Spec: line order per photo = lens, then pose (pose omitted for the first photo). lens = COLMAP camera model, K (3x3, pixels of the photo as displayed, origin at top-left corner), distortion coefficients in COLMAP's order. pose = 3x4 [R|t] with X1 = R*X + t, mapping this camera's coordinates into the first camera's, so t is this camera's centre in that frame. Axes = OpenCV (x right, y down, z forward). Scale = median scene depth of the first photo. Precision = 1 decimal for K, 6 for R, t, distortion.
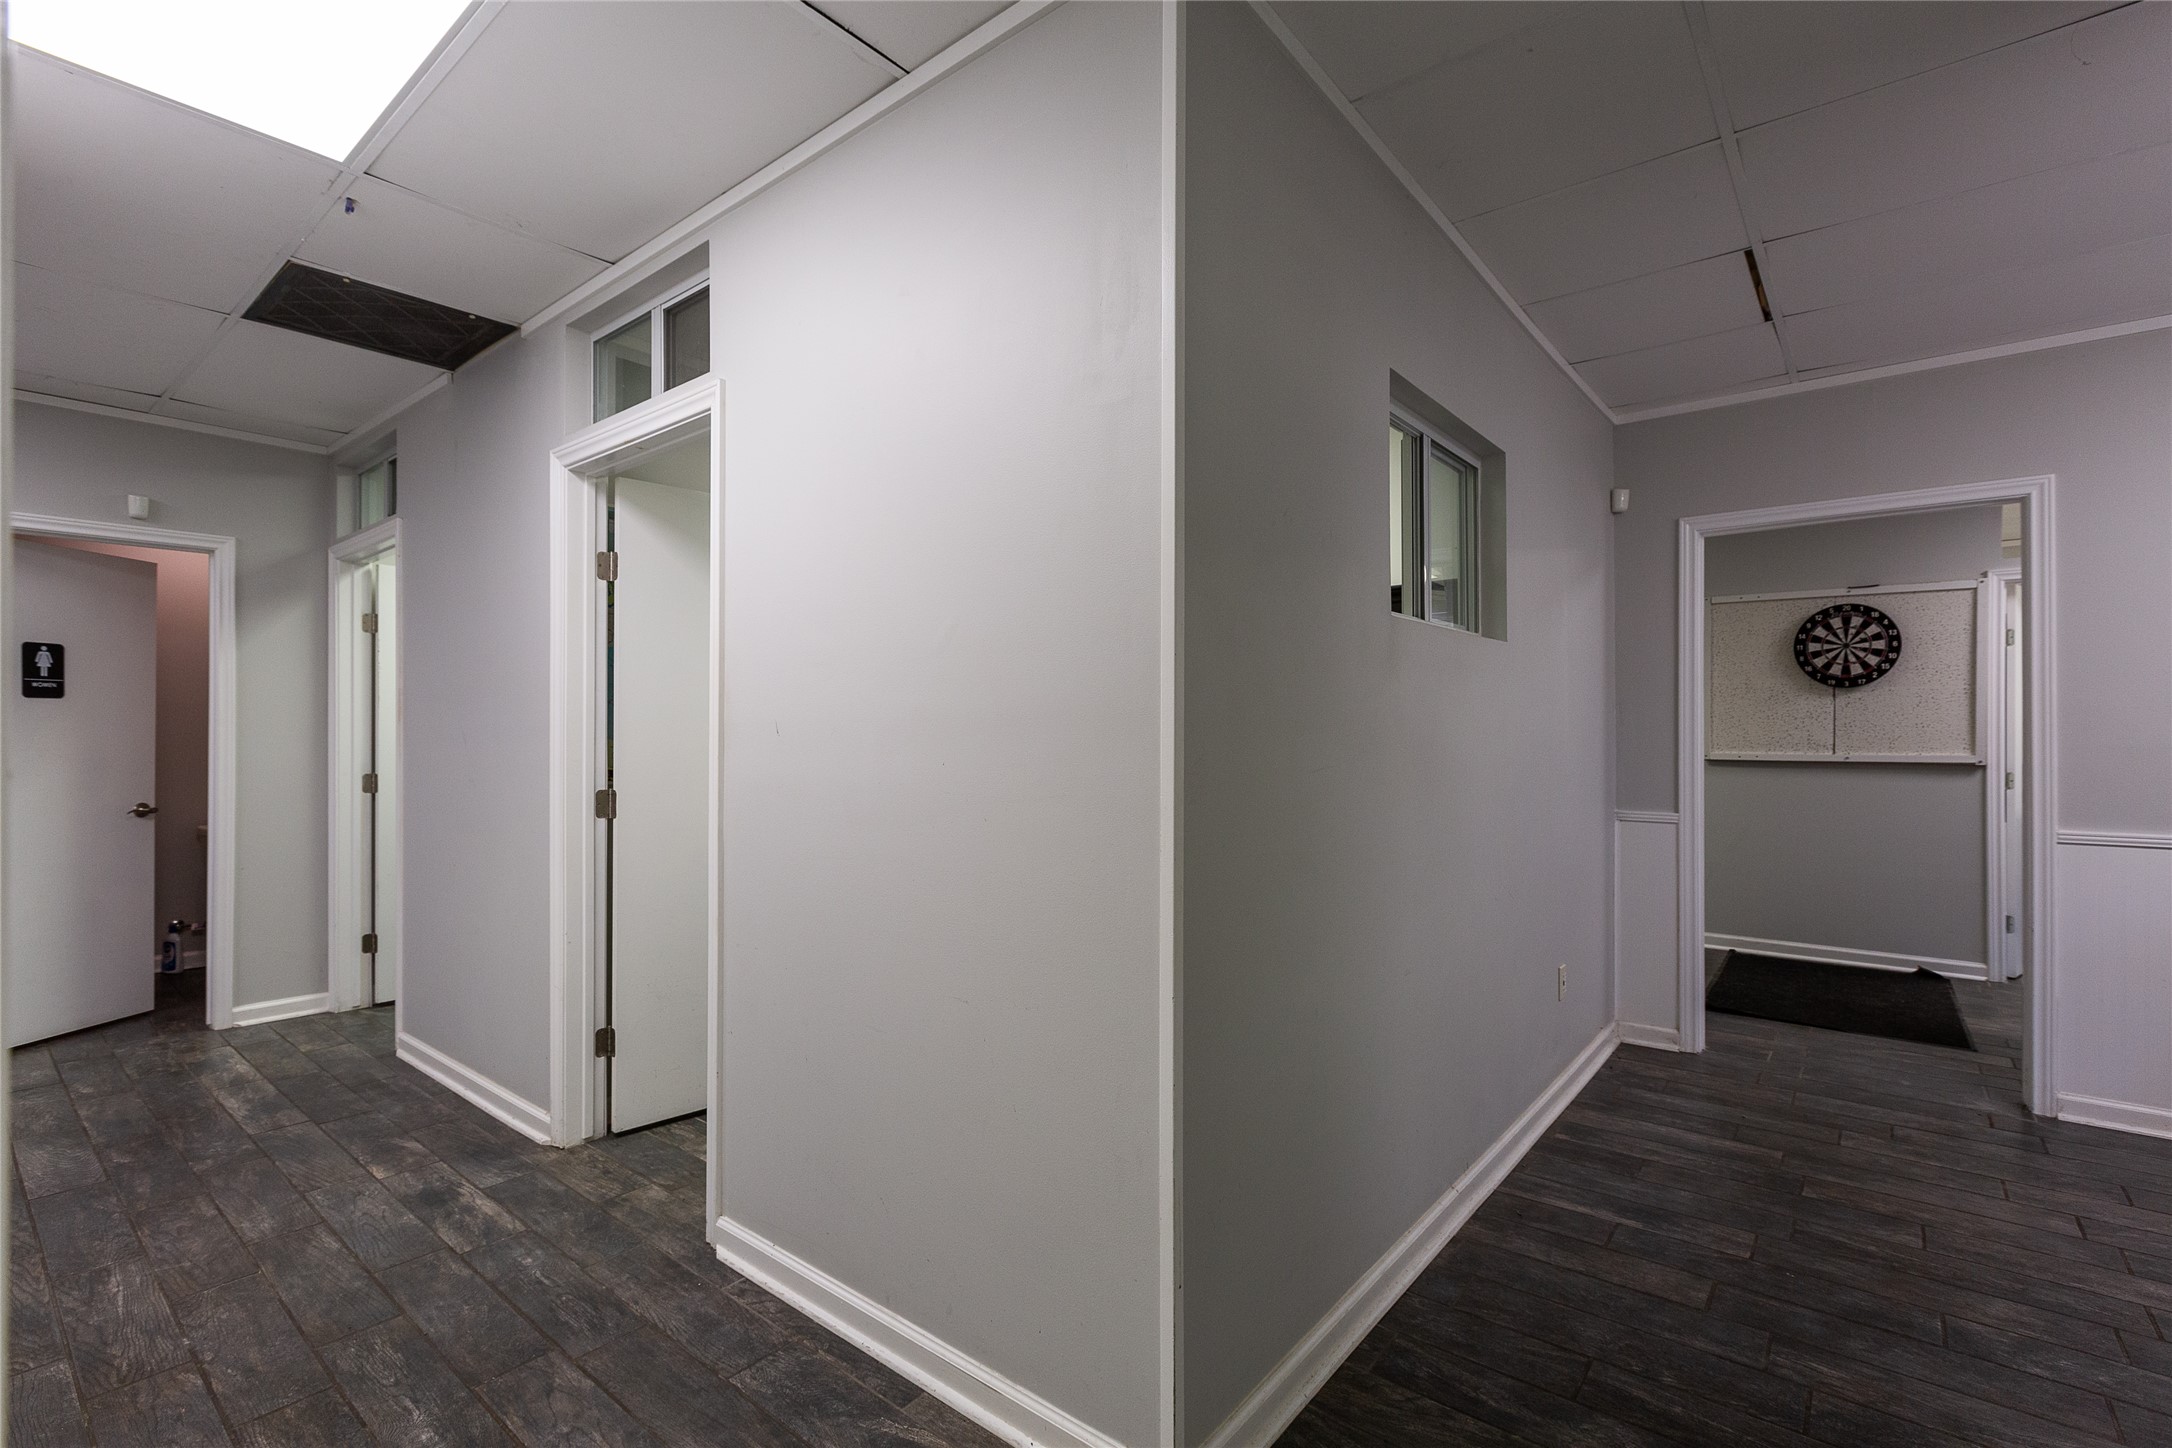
lens RADIAL K [[979.5, 0, 1074.7], [0, 979.5, 728.6], [0, 0, 1]] dist [0.000434, -0.000547]
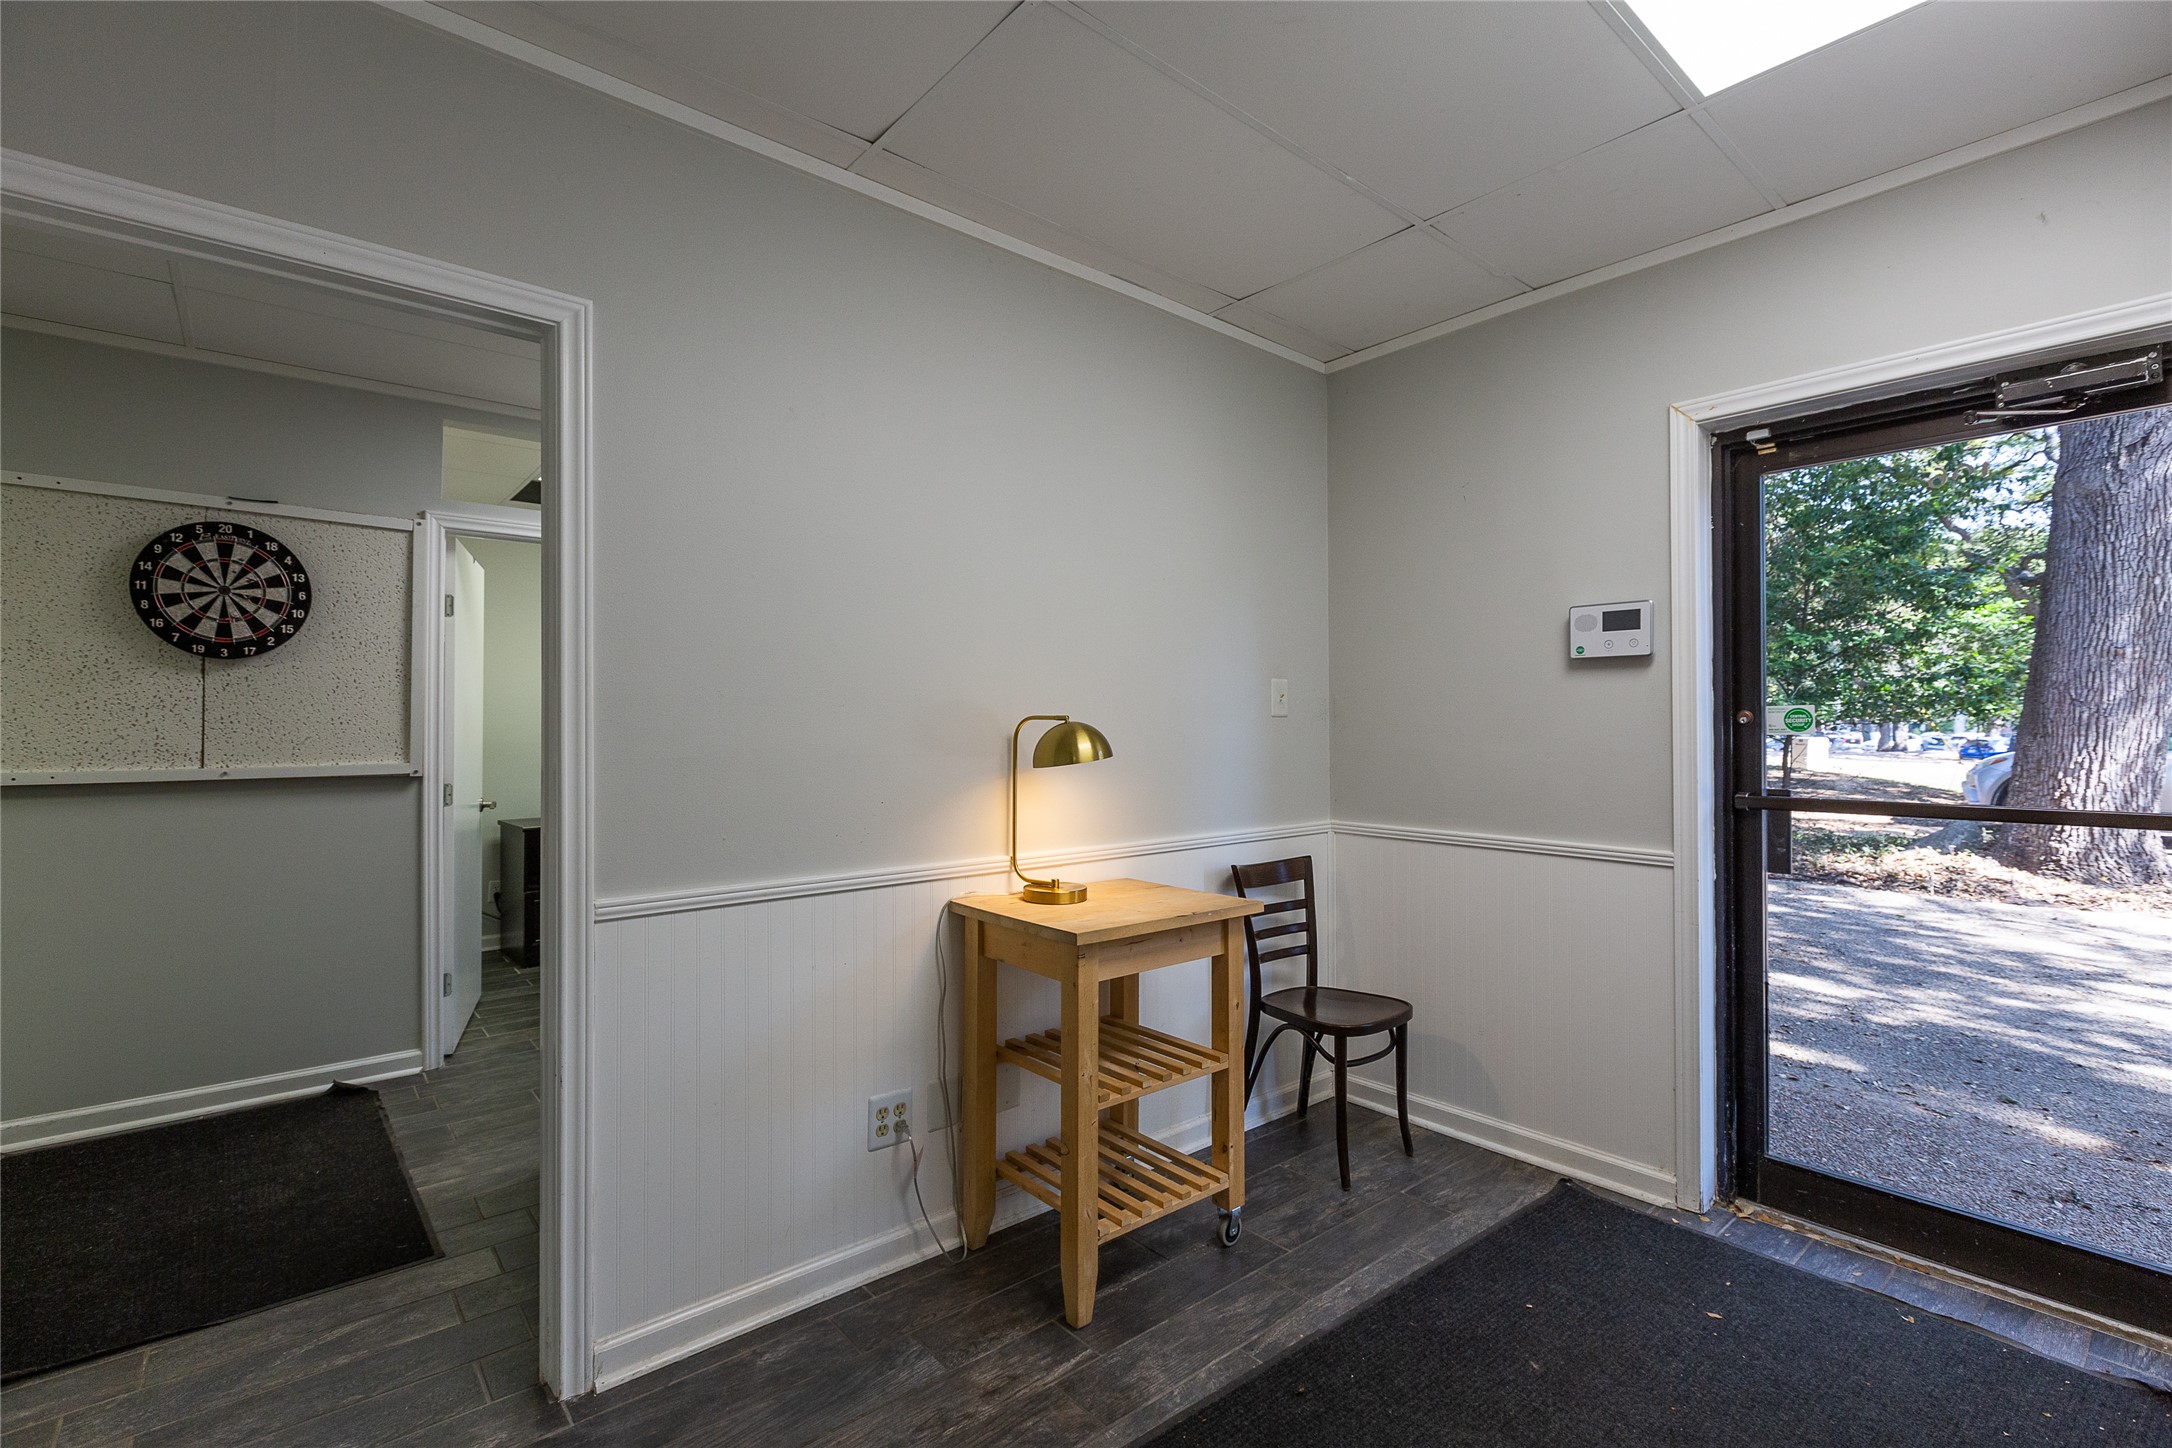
lens RADIAL K [[979.5, 0, 1075.2], [0, 979.5, 720.3], [0, 0, 1]] dist [0.000434, -0.000547]
pose [[0.185014, 0.005598, 0.982720, 0.285460], [-0.003031, 0.999982, -0.005126, -0.001770], [-0.982731, -0.002030, 0.185028, 0.364849]]
